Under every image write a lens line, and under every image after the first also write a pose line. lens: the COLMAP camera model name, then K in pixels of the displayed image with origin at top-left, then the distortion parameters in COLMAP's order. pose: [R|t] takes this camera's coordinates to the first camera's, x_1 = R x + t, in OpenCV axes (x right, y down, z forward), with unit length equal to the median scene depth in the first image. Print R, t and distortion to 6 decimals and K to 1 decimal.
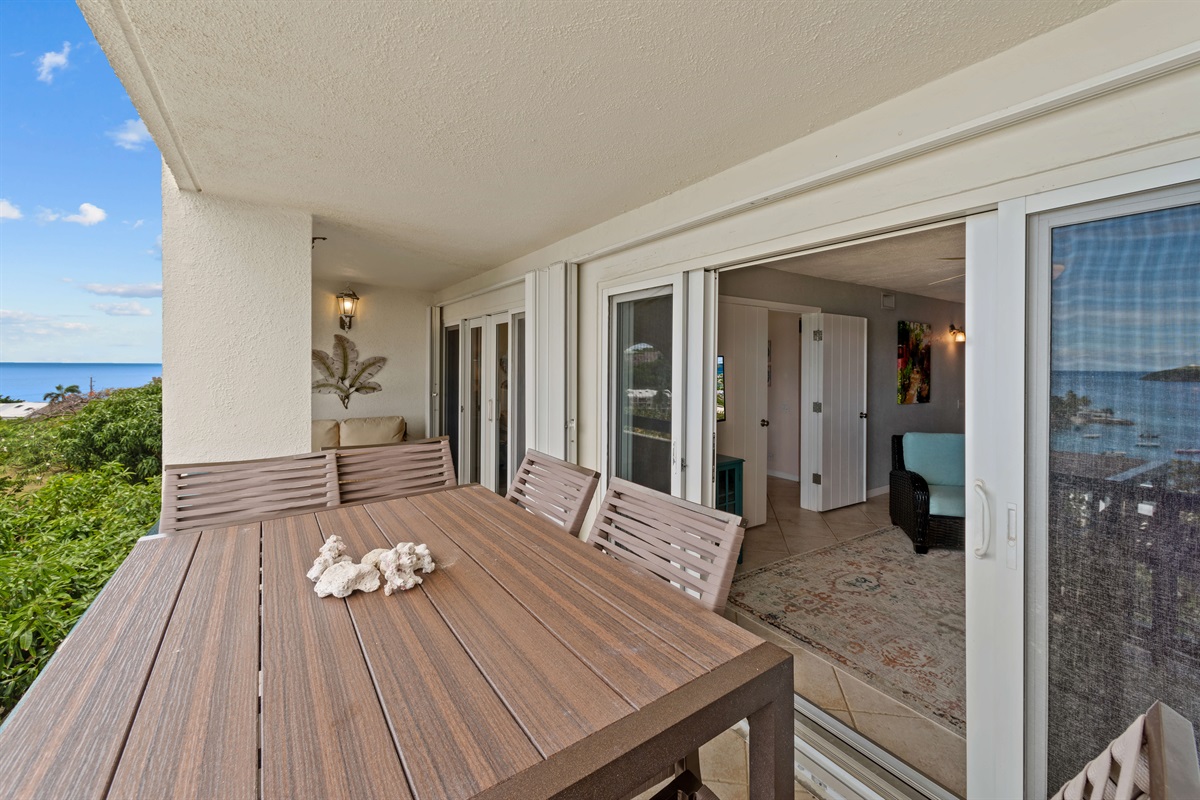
lens RADIAL K [[496.1, 0, 604.0], [0, 496.1, 374.5], [0, 0, 1]] dist [0.030192, -0.008202]
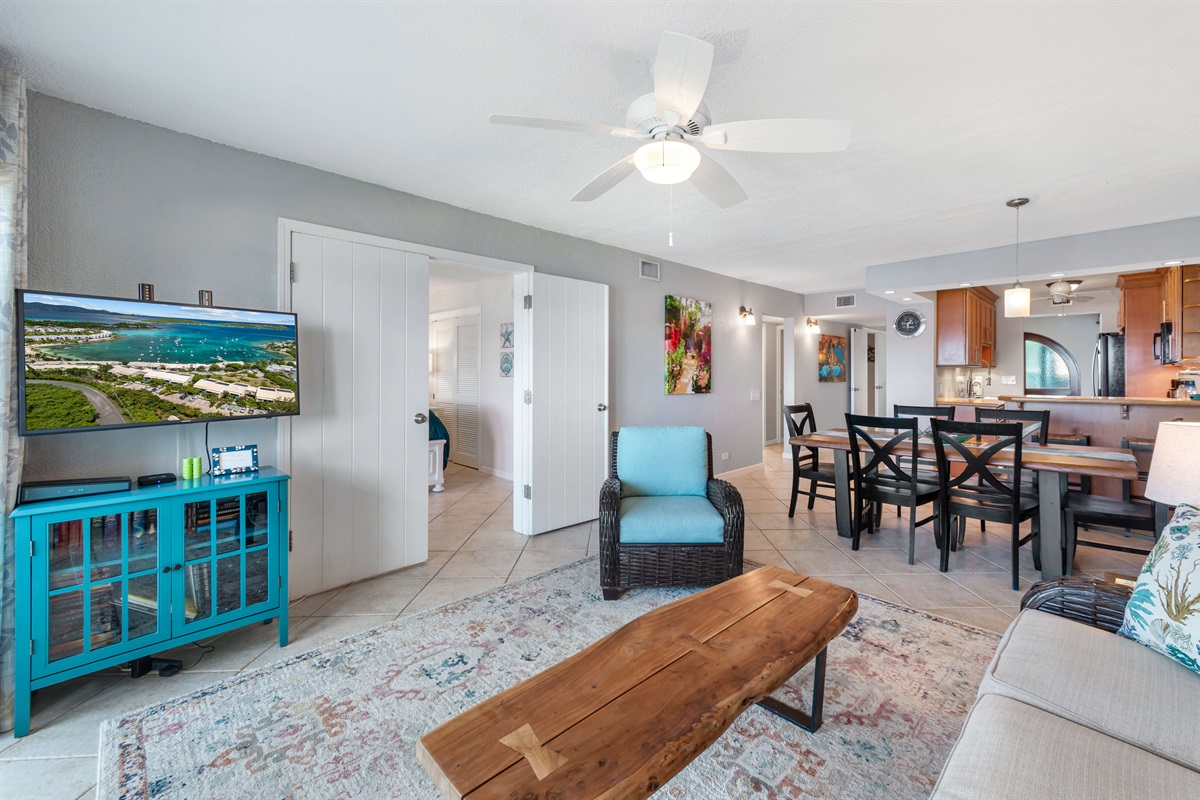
lens RADIAL K [[496.1, 0, 604.0], [0, 496.1, 374.5], [0, 0, 1]] dist [0.030192, -0.008202]
pose [[0.985980, -0.001396, 0.166857, 0.422375], [0.002509, 0.999976, -0.006459, 0.037354], [-0.166844, 0.006787, 0.985960, 0.242169]]
